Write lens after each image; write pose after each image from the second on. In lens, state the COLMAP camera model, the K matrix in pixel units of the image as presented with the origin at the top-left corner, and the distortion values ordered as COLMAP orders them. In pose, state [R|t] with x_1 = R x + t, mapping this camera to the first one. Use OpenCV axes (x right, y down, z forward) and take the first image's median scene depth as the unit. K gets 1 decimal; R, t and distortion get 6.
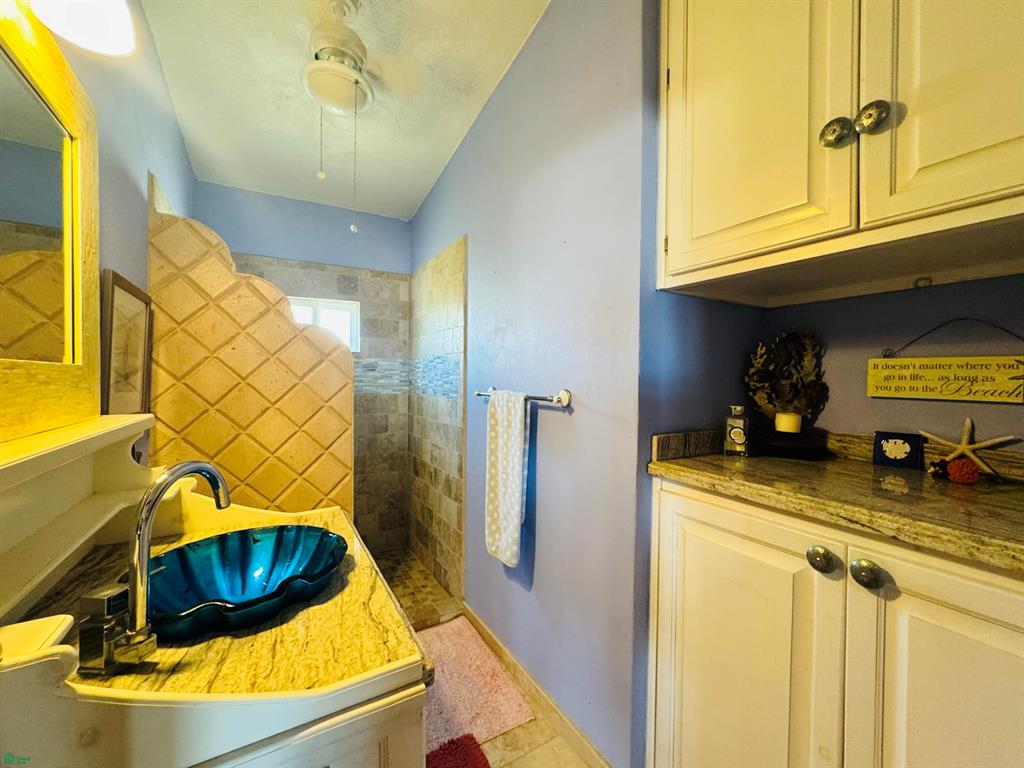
lens RADIAL K [[408.9, 0, 511.2], [0, 408.9, 382.2], [0, 0, 1]] dist [-0.002938, 0.000304]
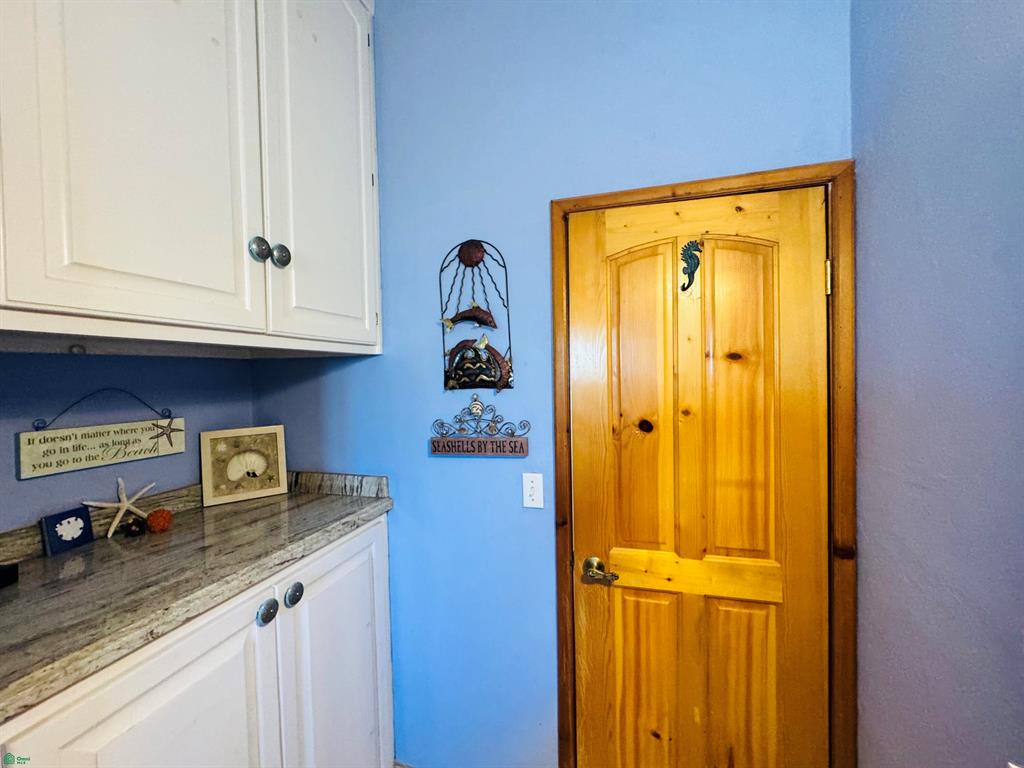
lens RADIAL K [[408.9, 0, 511.2], [0, 408.9, 382.2], [0, 0, 1]] dist [-0.002938, 0.000304]
pose [[-0.674429, -0.004066, 0.738328, -0.410545], [0.032236, 0.998869, 0.034947, -0.171629], [-0.737635, 0.047371, -0.673536, 0.915950]]
